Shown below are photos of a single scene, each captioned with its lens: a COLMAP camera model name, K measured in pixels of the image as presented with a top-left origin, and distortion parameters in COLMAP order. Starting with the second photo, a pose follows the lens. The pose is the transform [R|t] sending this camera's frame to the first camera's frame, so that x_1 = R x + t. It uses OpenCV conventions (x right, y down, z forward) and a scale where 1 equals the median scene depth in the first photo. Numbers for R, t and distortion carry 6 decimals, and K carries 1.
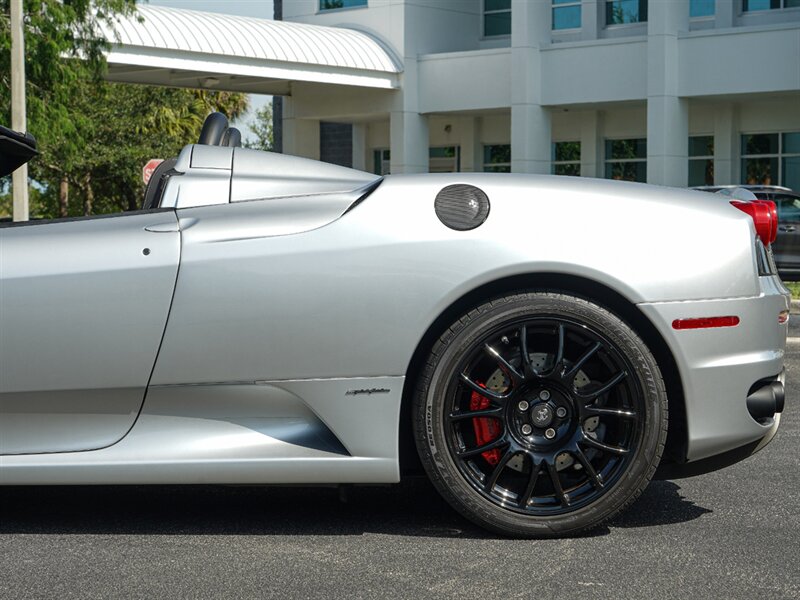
lens RADIAL K [[1871.4, 0, 424.7], [0, 1871.4, 300.6], [0, 0, 1]] dist [-0.025275, 0.005295]
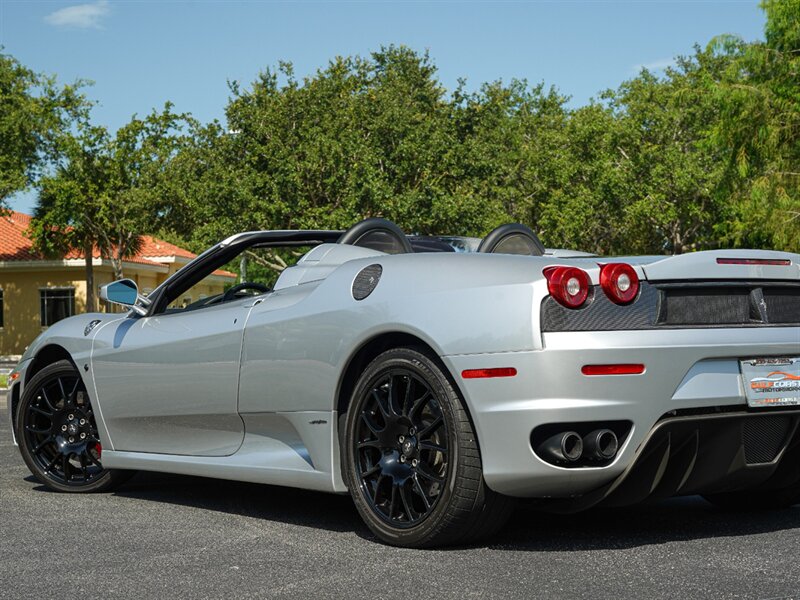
lens RADIAL K [[1624.4, 0, 352.4], [0, 1624.4, 309.9], [0, 0, 1]] dist [-0.035822, 0.308368]
pose [[0.551966, -0.025748, -0.833469, 0.932703], [-0.006074, 0.999373, -0.034895, 0.008400], [0.833845, 0.024323, 0.551463, 0.351362]]
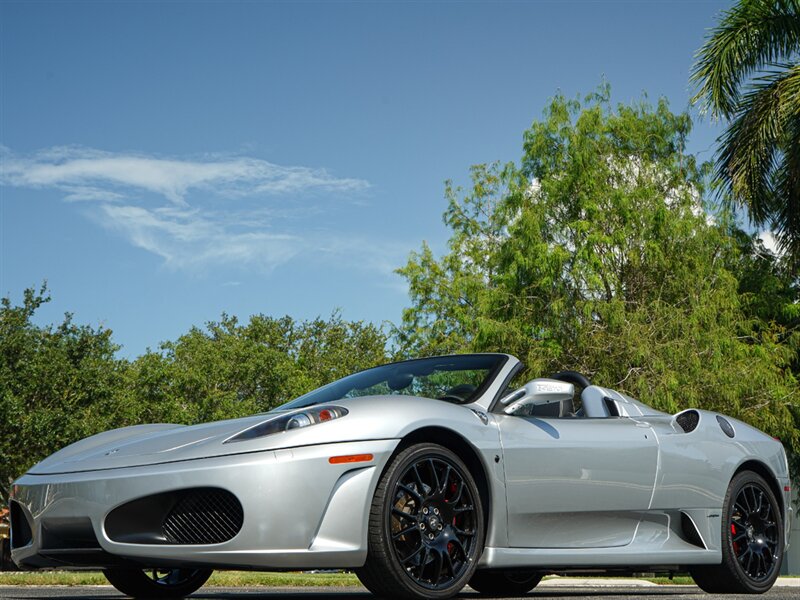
lens RADIAL K [[1343.2, 0, 436.5], [0, 1343.2, 303.2], [0, 0, 1]] dist [0.015393, -0.065870]
pose [[0.877600, -0.096816, -0.469515, -0.461204], [-0.014375, 0.973640, -0.227638, 0.136721], [0.479178, 0.206525, 0.853075, 0.017074]]
